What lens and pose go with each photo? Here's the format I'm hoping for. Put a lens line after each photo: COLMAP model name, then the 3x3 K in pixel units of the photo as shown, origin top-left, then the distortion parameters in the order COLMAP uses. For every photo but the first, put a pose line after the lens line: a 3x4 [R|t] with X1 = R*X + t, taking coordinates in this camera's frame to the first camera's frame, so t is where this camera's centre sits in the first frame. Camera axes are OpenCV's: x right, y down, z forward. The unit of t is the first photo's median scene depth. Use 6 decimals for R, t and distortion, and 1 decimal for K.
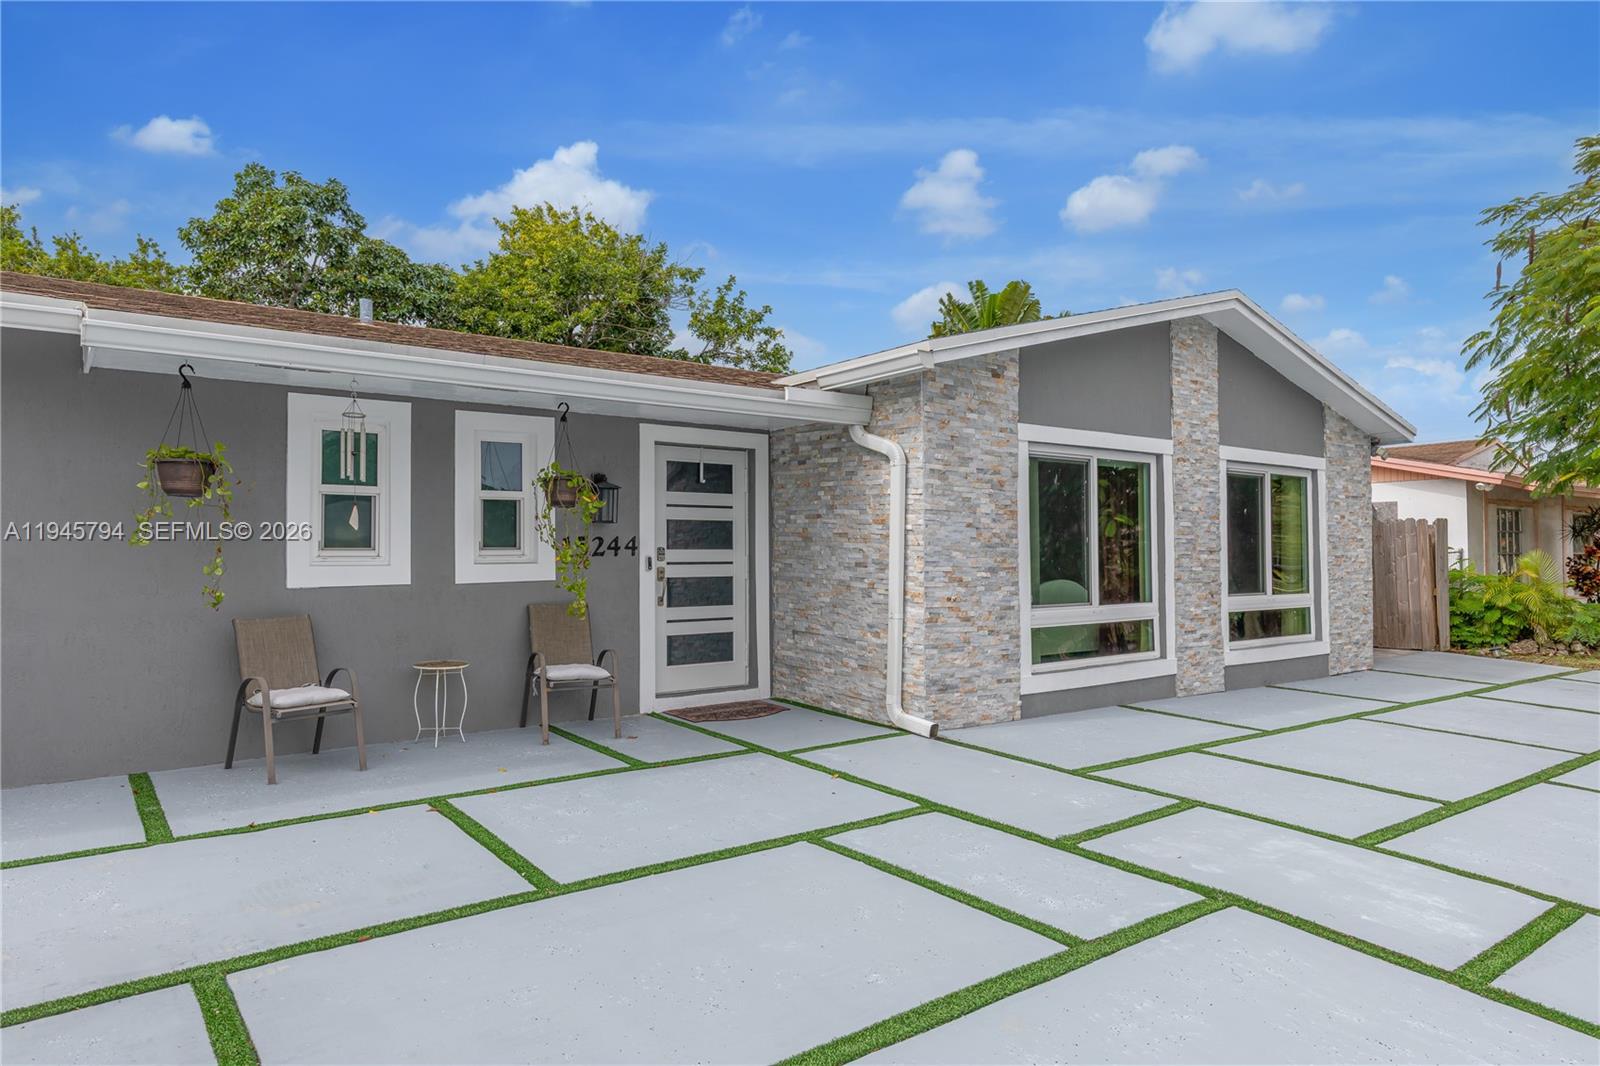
lens RADIAL K [[993.6, 0, 798.7], [0, 993.6, 532.2], [0, 0, 1]] dist [-0.007672, -0.000258]
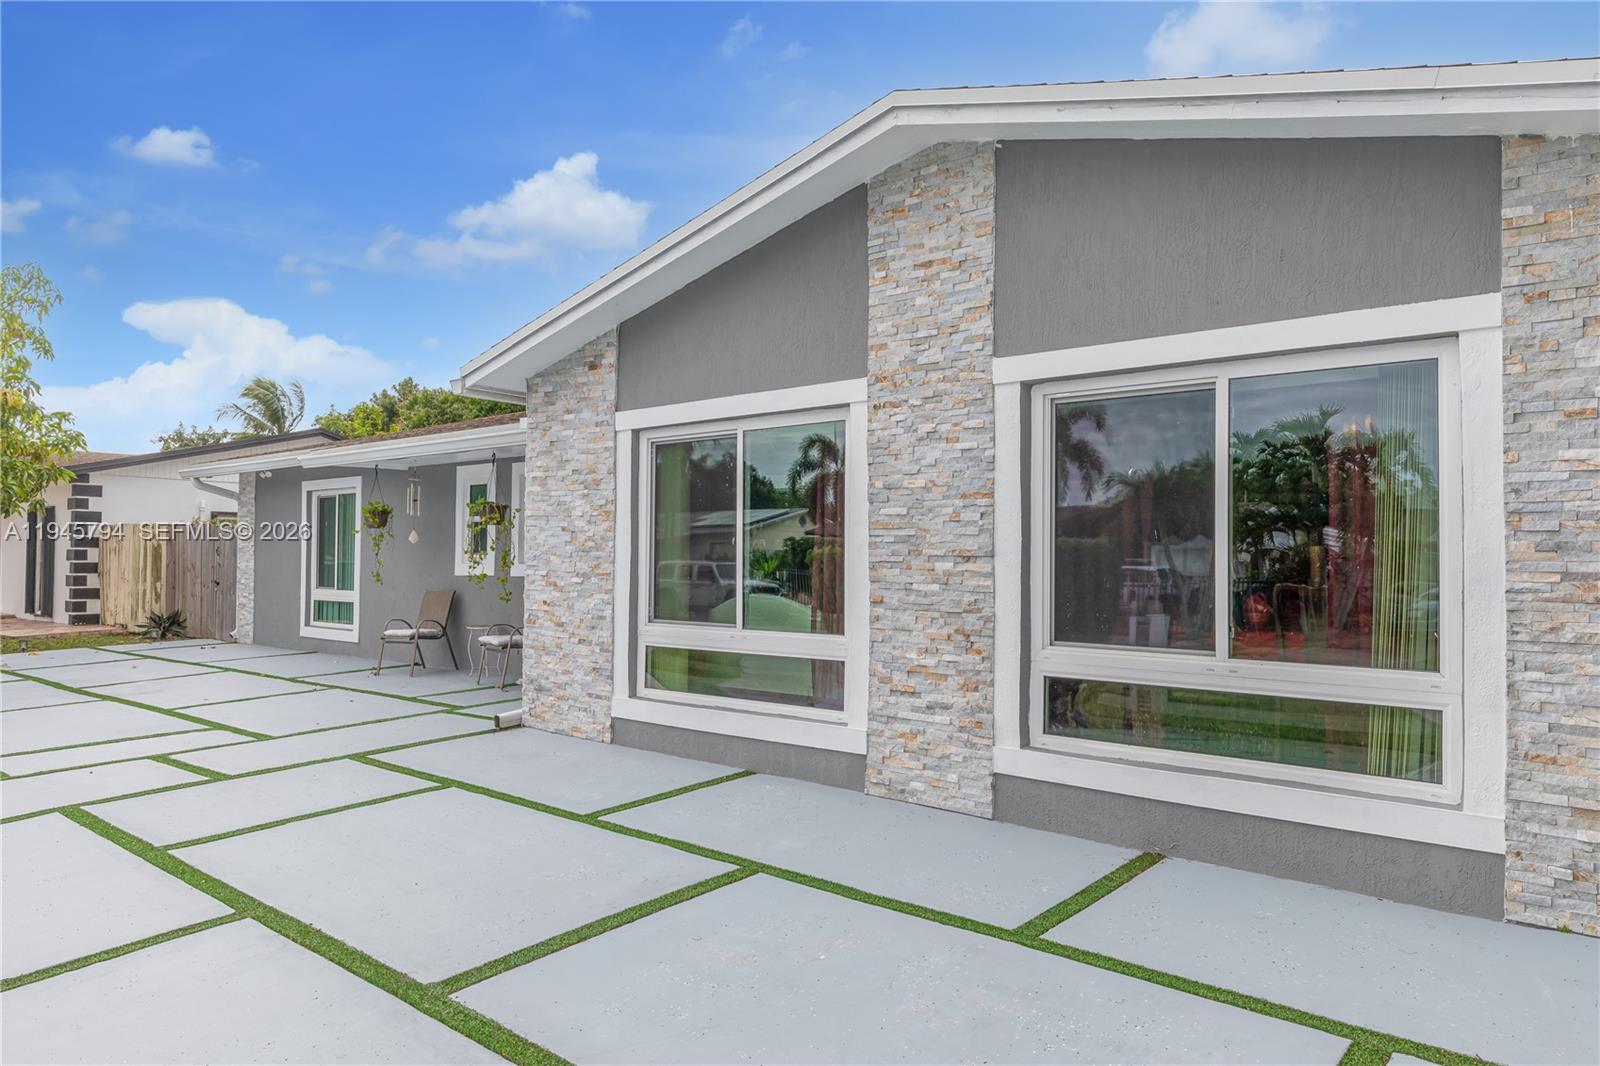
lens RADIAL K [[1037.8, 0, 783.8], [0, 1037.8, 535.4], [0, 0, 1]] dist [0.011380, 0.002445]
pose [[0.217642, -0.018570, -0.975852, 1.171027], [0.016527, 0.999746, -0.015338, 0.017807], [0.975889, -0.012789, 0.217894, 0.947236]]
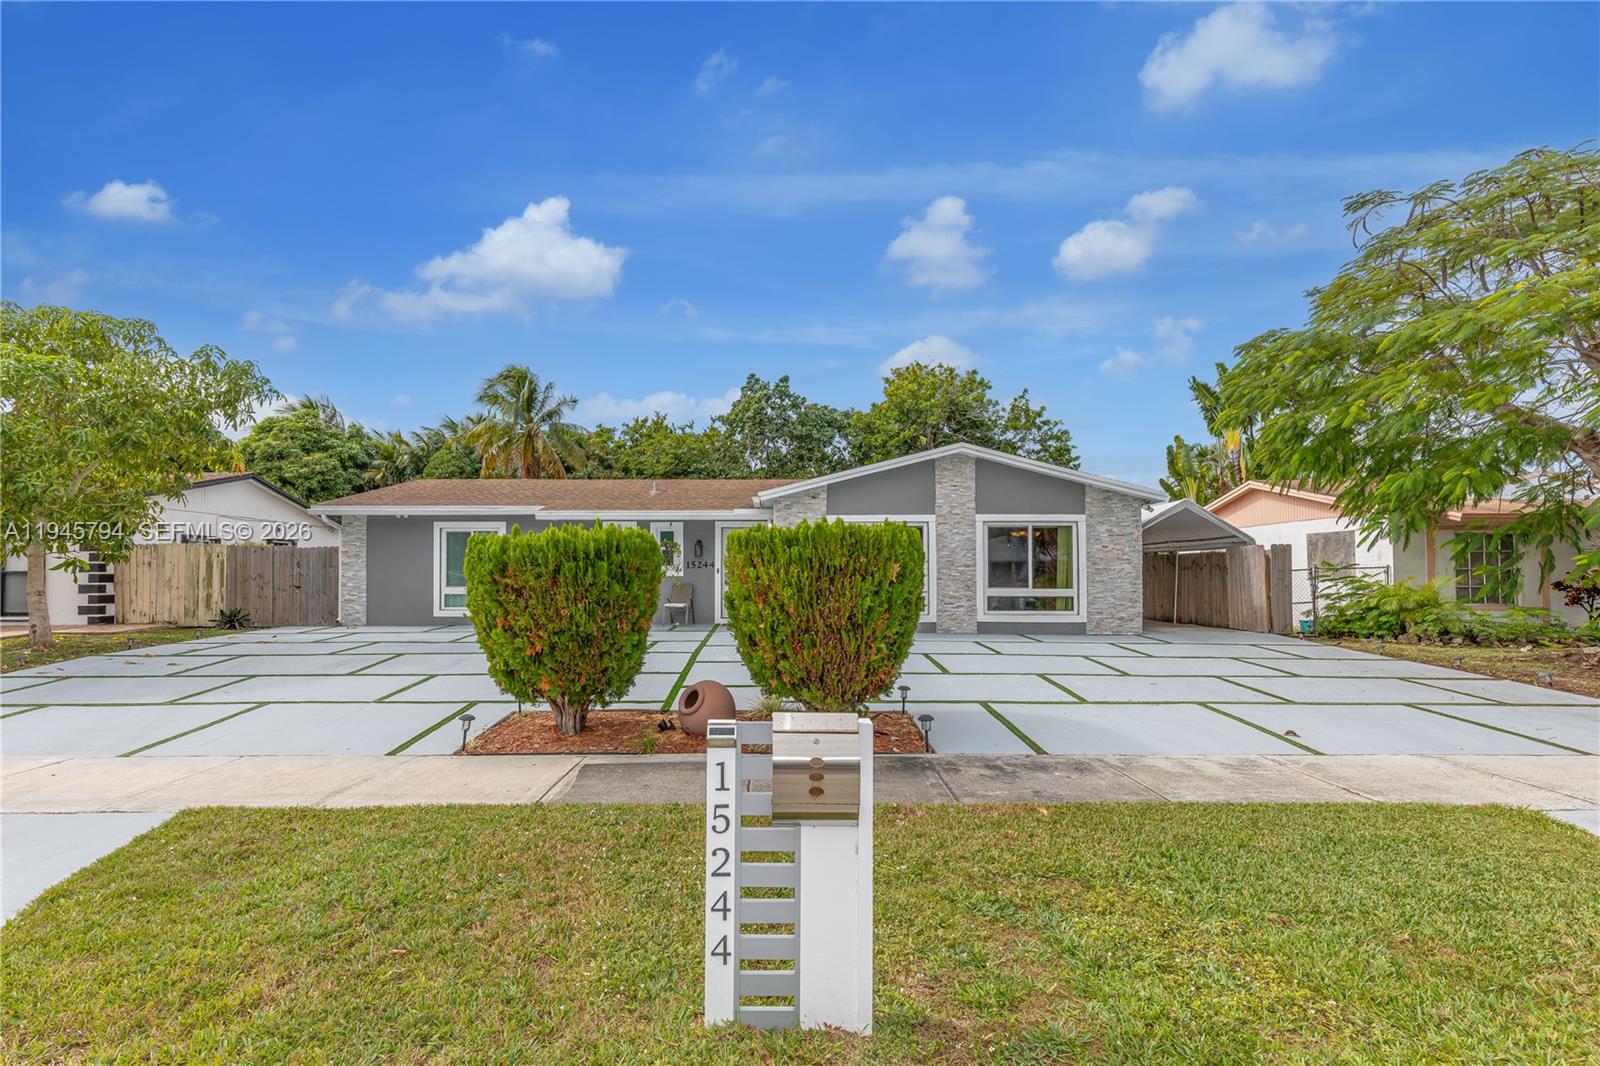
lens RADIAL K [[744.4, 0, 769.9], [0, 744.4, 558.3], [0, 0, 1]] dist [0.005866, -0.001458]
pose [[0.795643, -0.011585, -0.605655, 1.258854], [0.012548, 0.999918, -0.002642, 0.002321], [0.605636, -0.005497, 0.795723, -0.599499]]
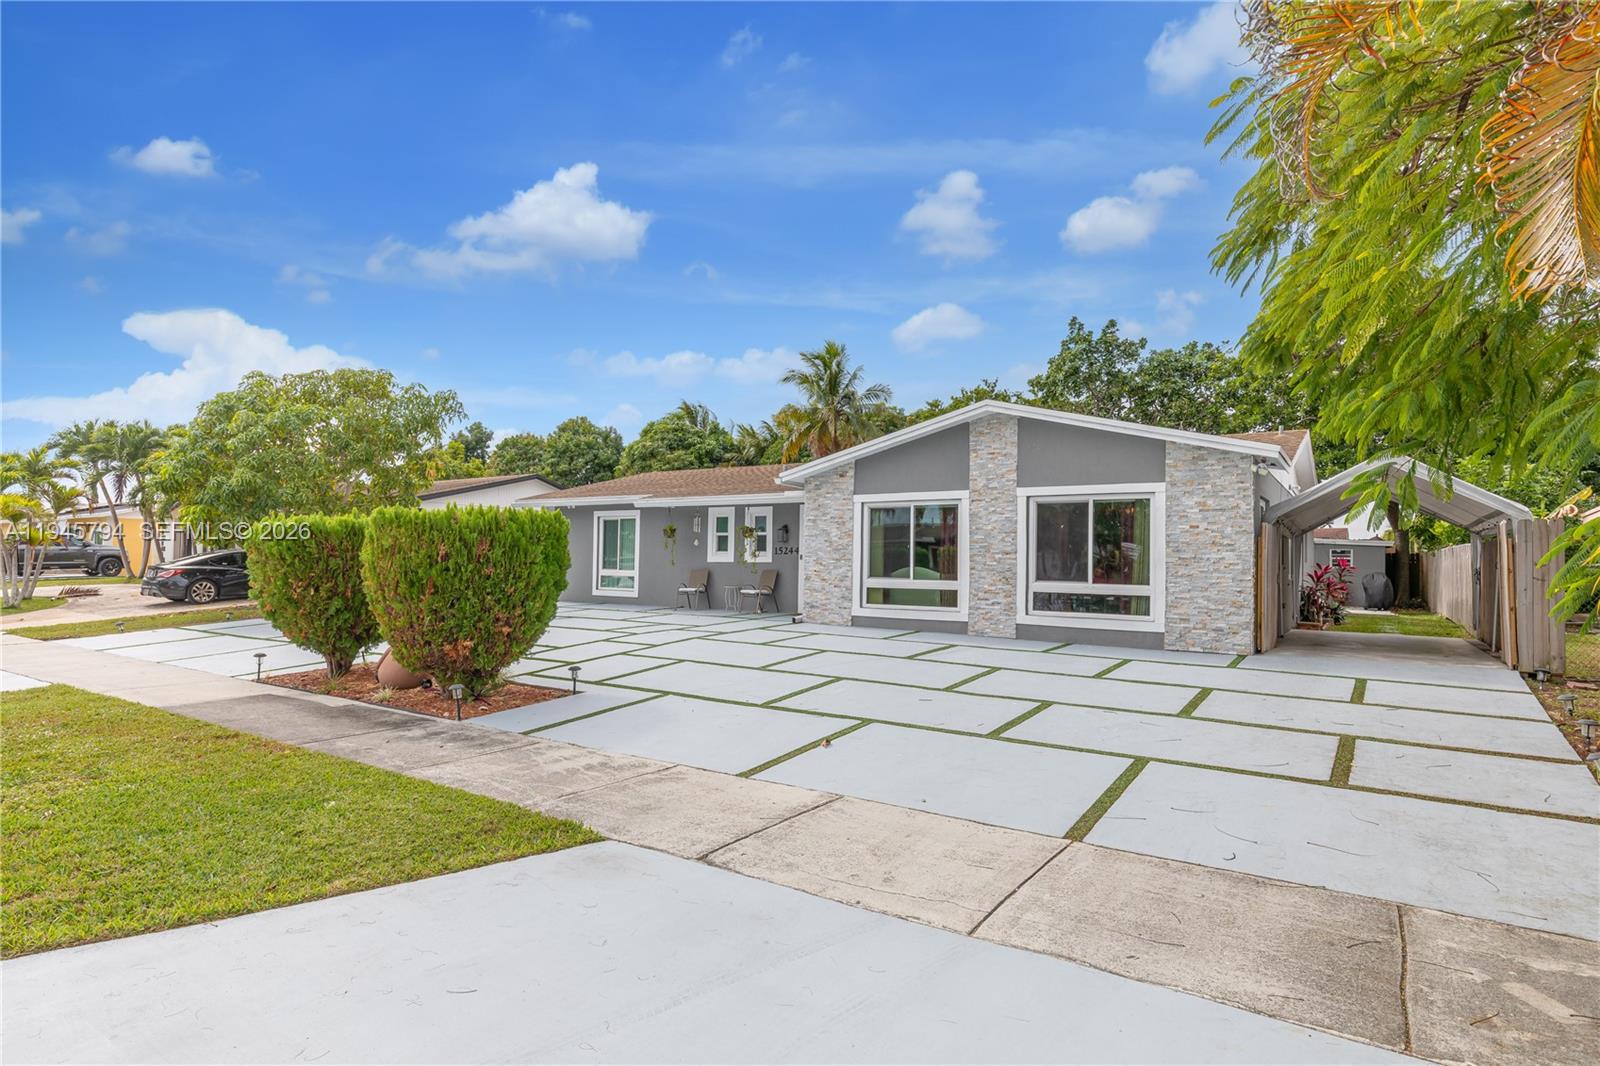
lens RADIAL K [[849.3, 0, 787.1], [0, 849.3, 535.8], [0, 0, 1]] dist [0.003067, 0.001519]
pose [[0.311308, -0.023109, -0.950028, 2.016877], [0.004719, 0.999730, -0.022772, 0.026068], [0.950297, 0.002606, 0.311333, 0.256092]]
